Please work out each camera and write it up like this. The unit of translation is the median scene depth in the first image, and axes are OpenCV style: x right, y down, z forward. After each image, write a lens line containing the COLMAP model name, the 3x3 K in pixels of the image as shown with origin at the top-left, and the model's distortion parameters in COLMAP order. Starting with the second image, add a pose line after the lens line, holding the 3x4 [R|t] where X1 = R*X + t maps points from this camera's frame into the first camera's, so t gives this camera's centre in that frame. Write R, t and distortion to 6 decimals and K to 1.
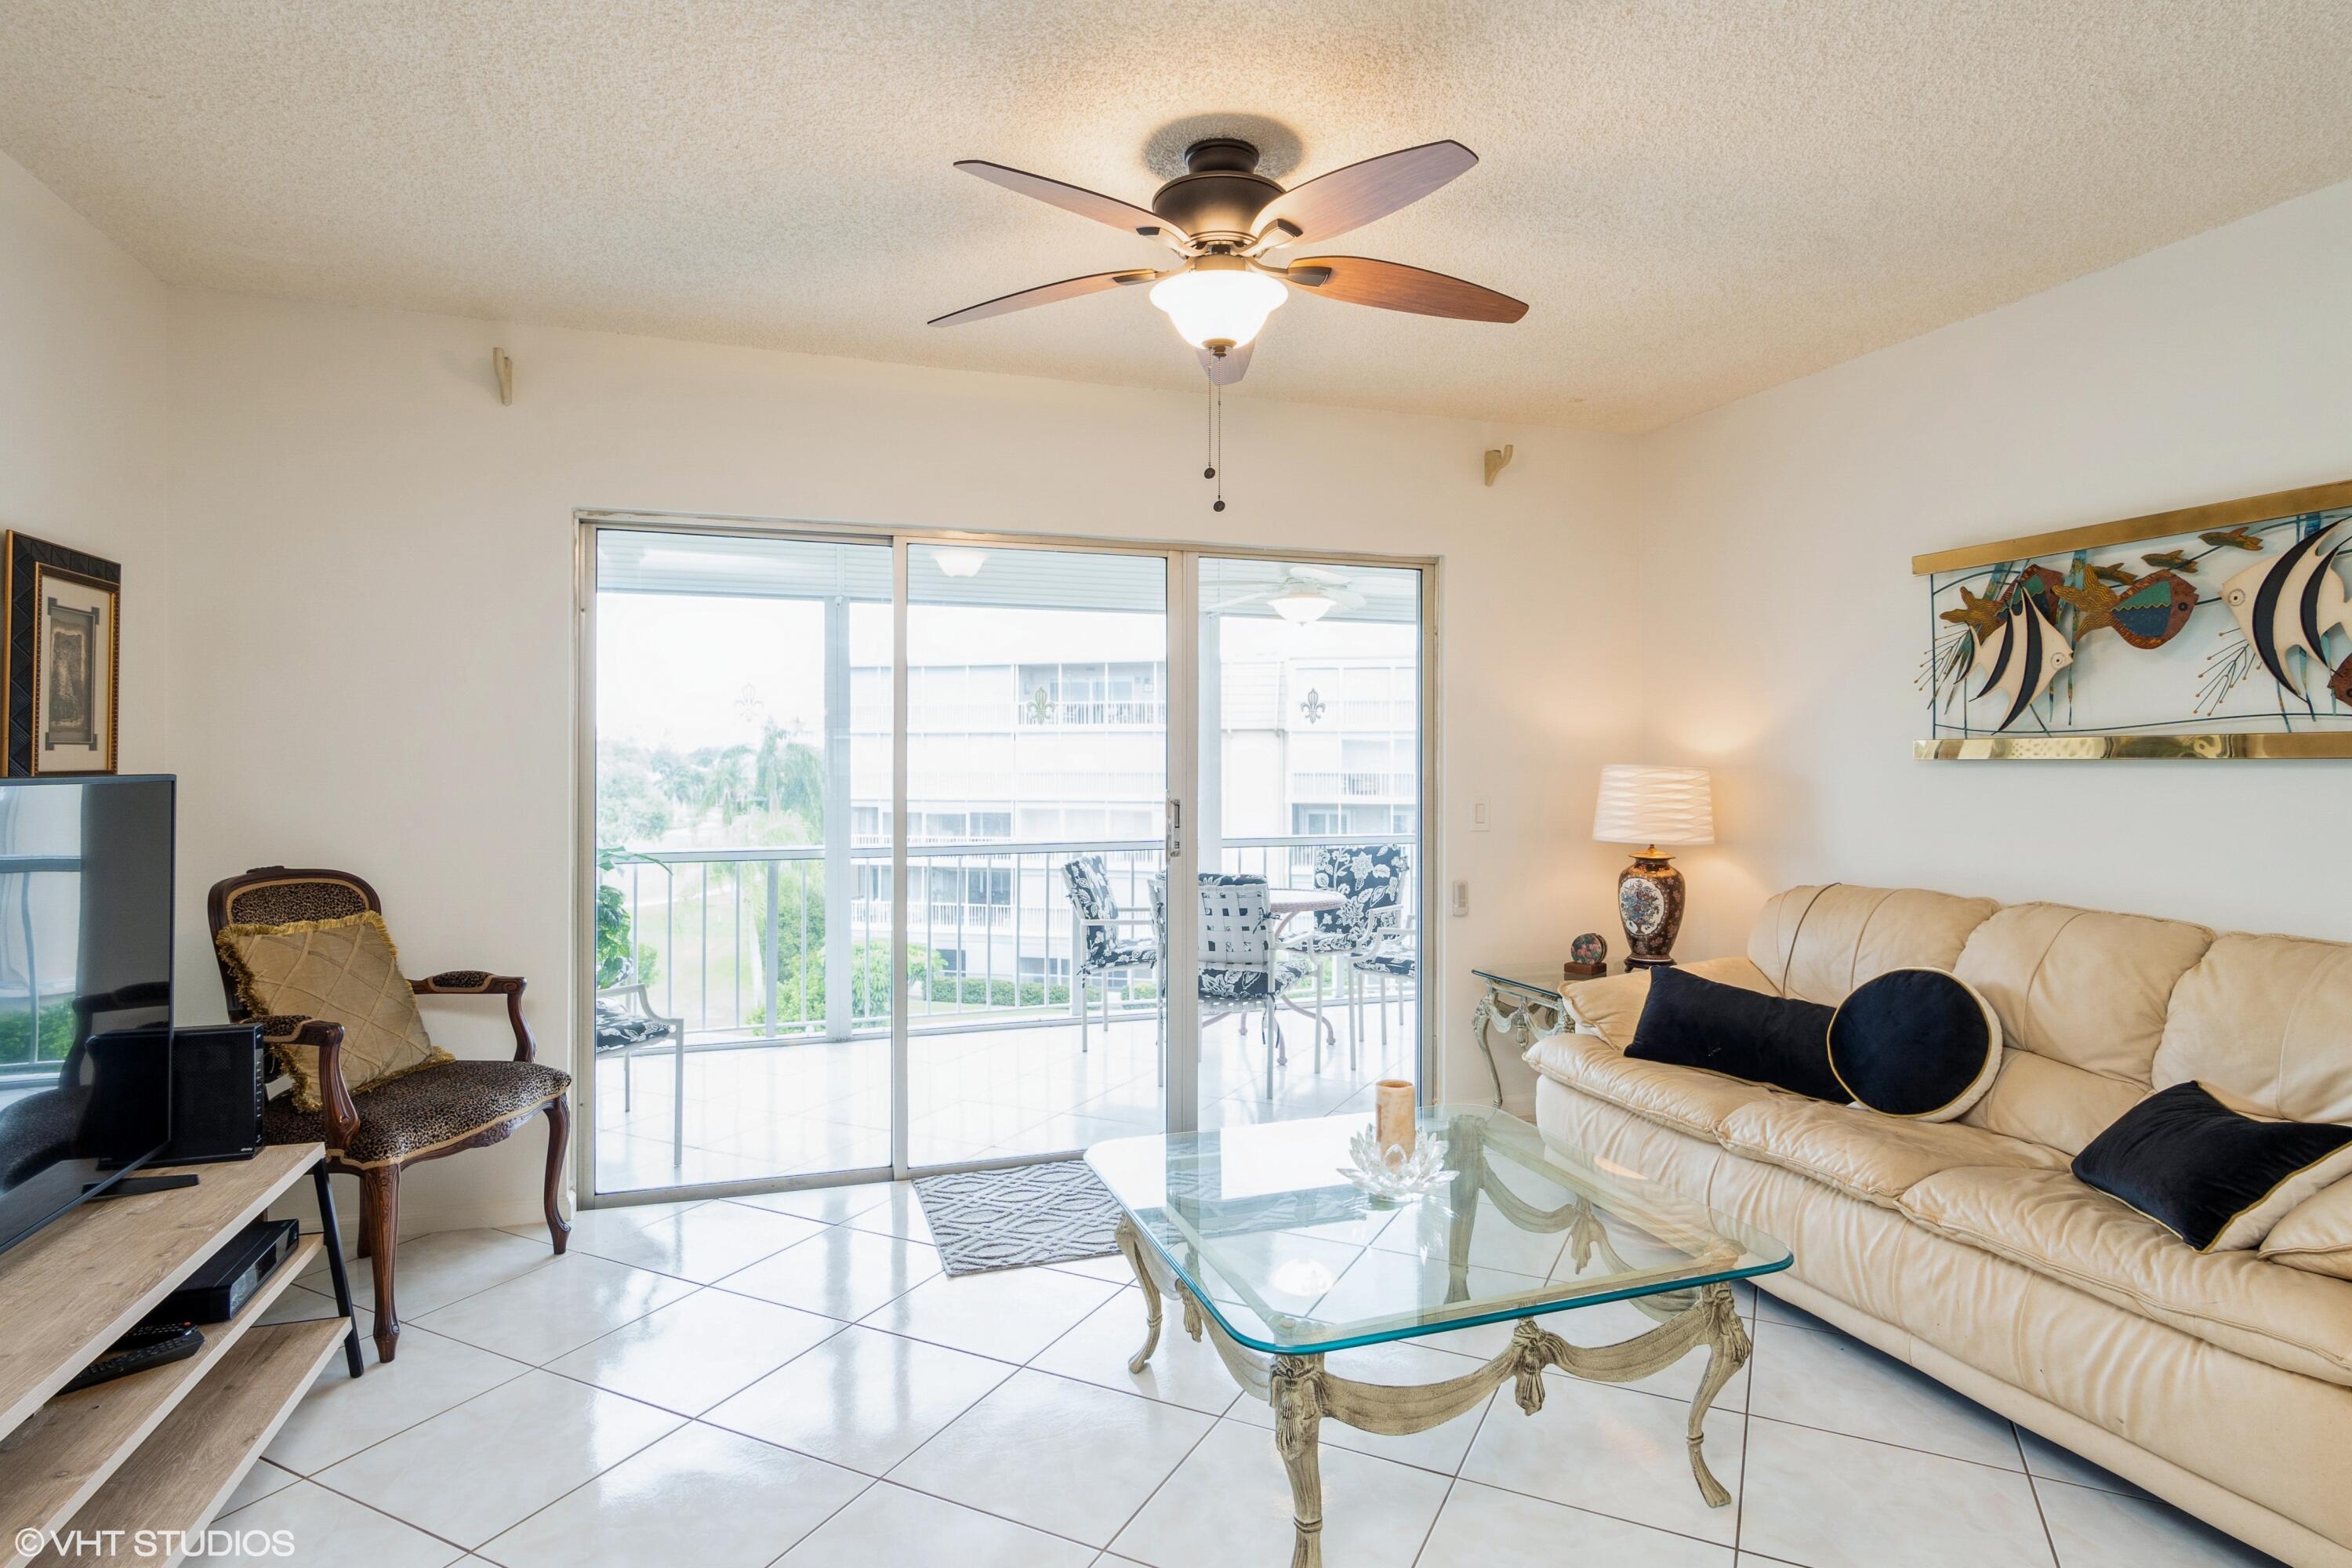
lens RADIAL K [[1255.2, 0, 1177.2], [0, 1255.2, 772.3], [0, 0, 1]] dist [-0.001542, 0.001318]
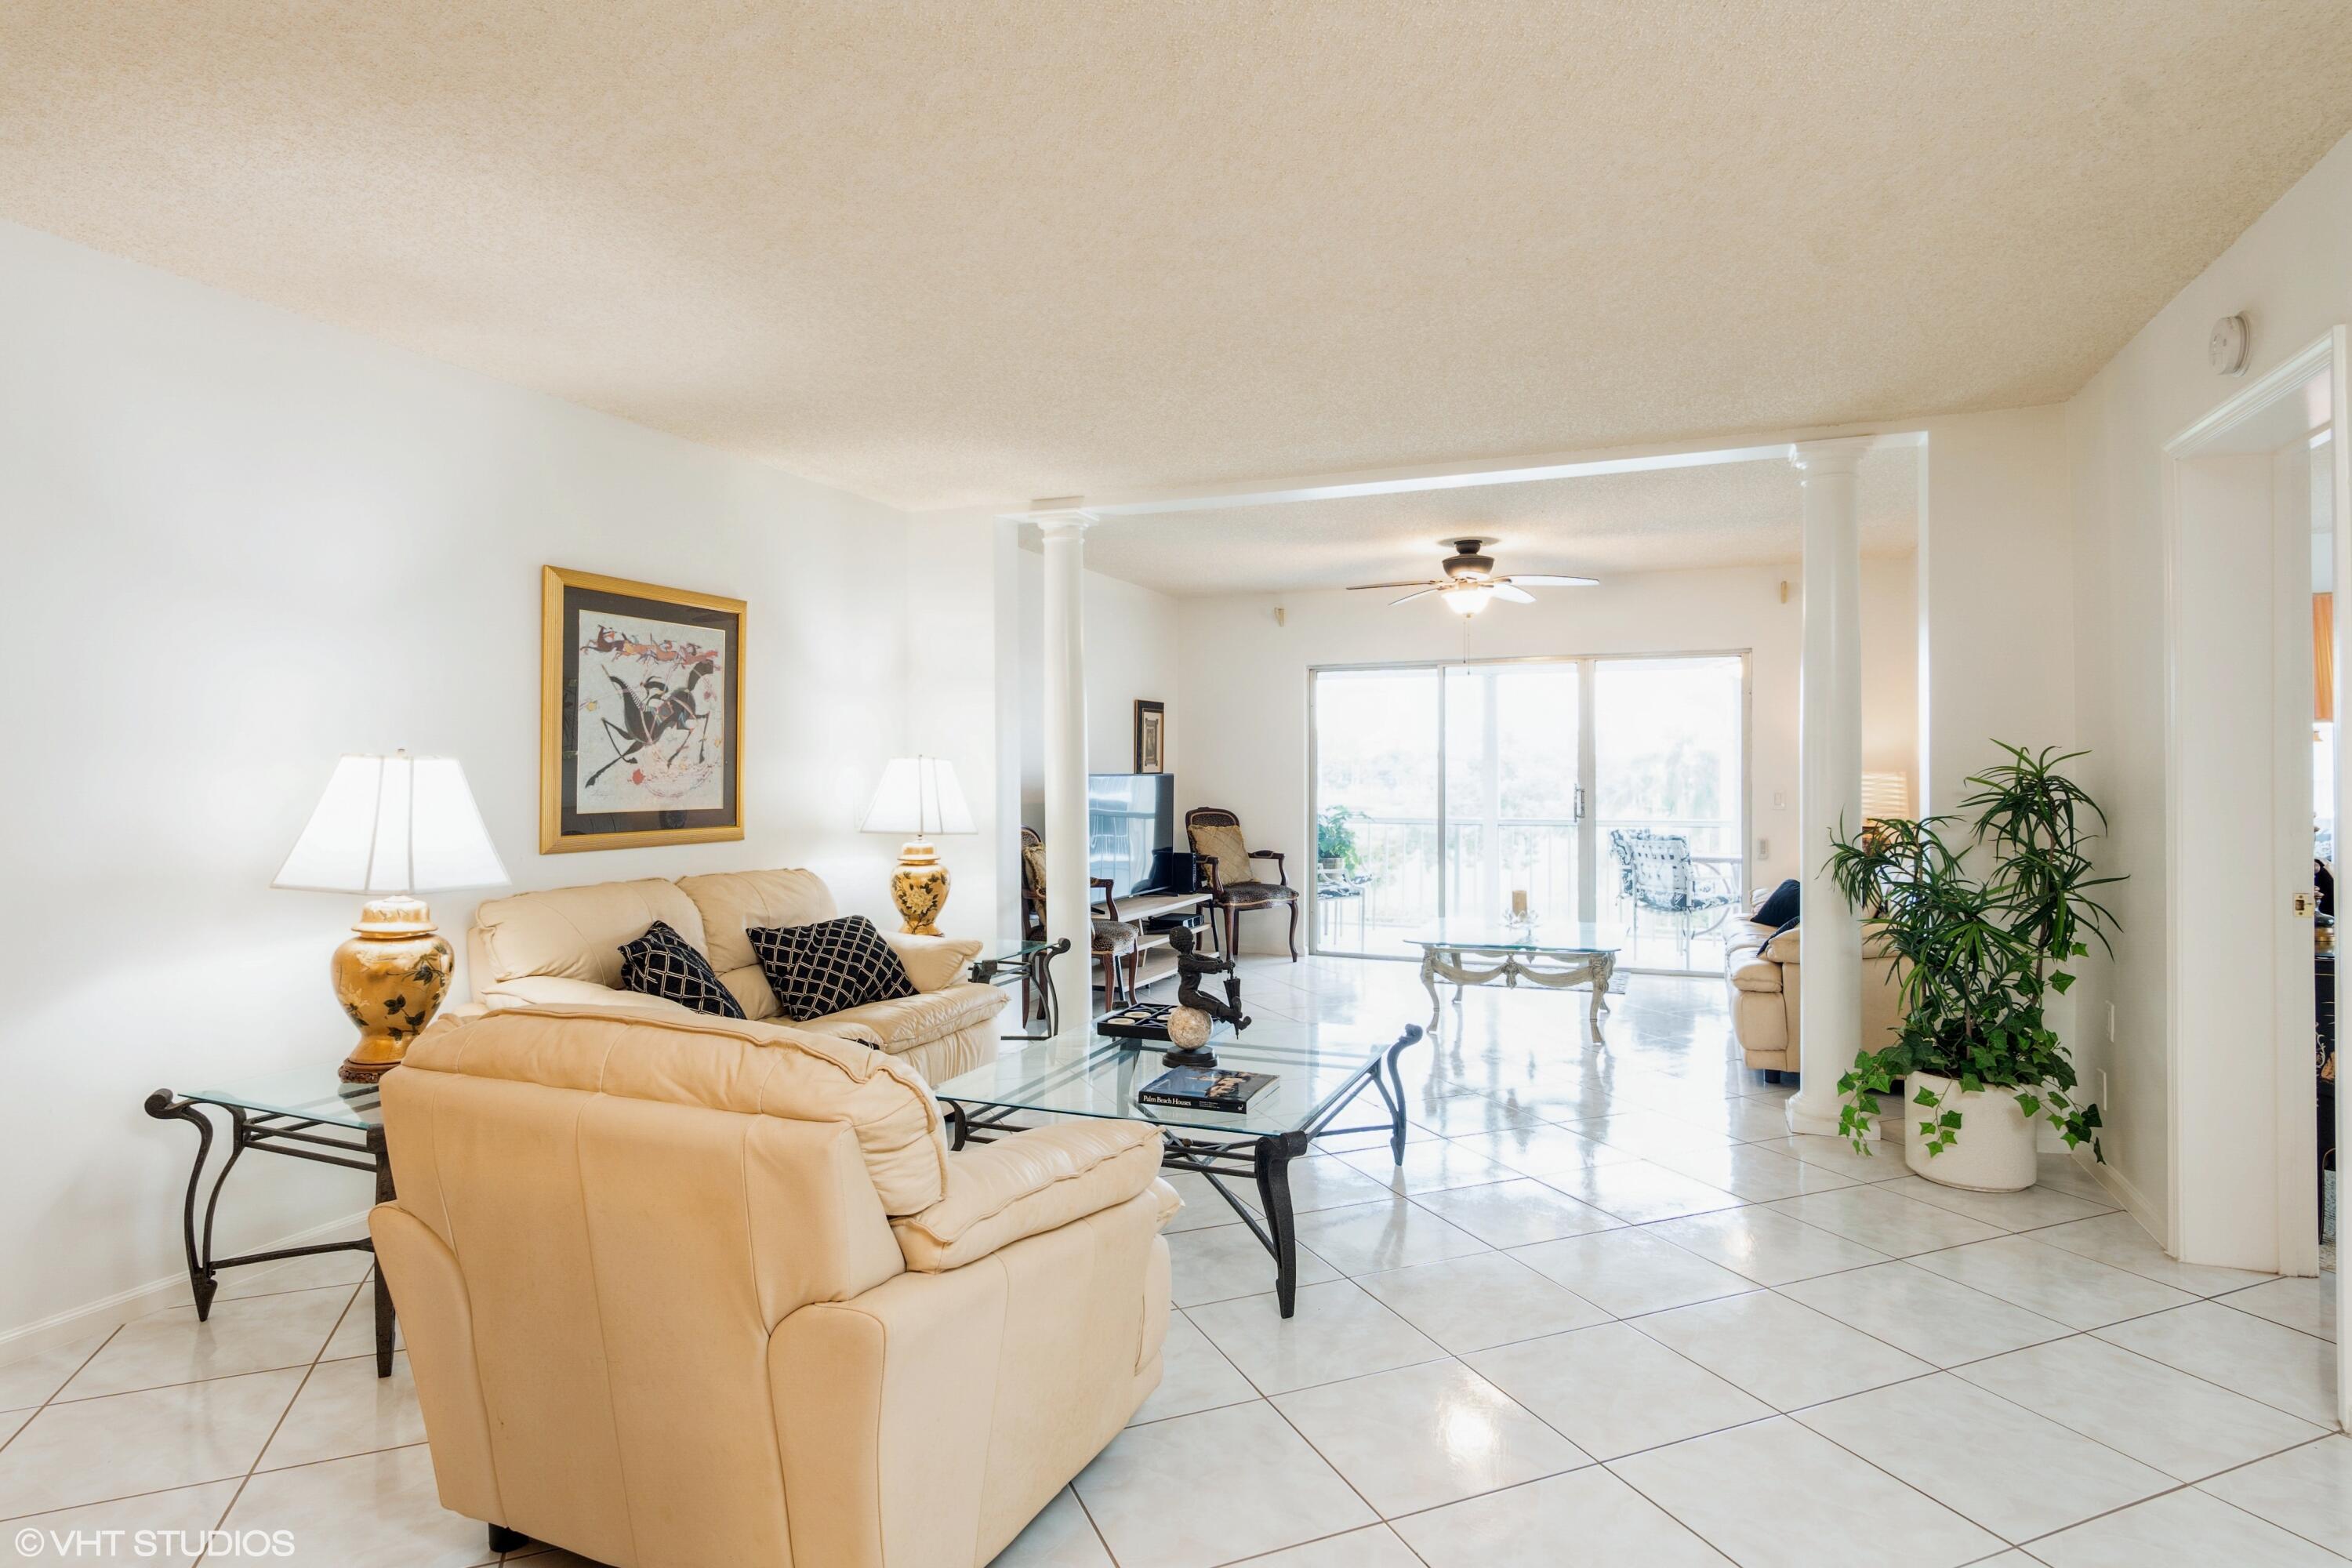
lens RADIAL K [[1255.2, 0, 1177.2], [0, 1255.2, 772.3], [0, 0, 1]] dist [-0.001542, 0.001318]
pose [[0.756460, 0.001091, -0.654039, 1.013693], [-0.002804, 0.999995, -0.001575, 0.003020], [0.654034, 0.003025, 0.756459, -1.105502]]
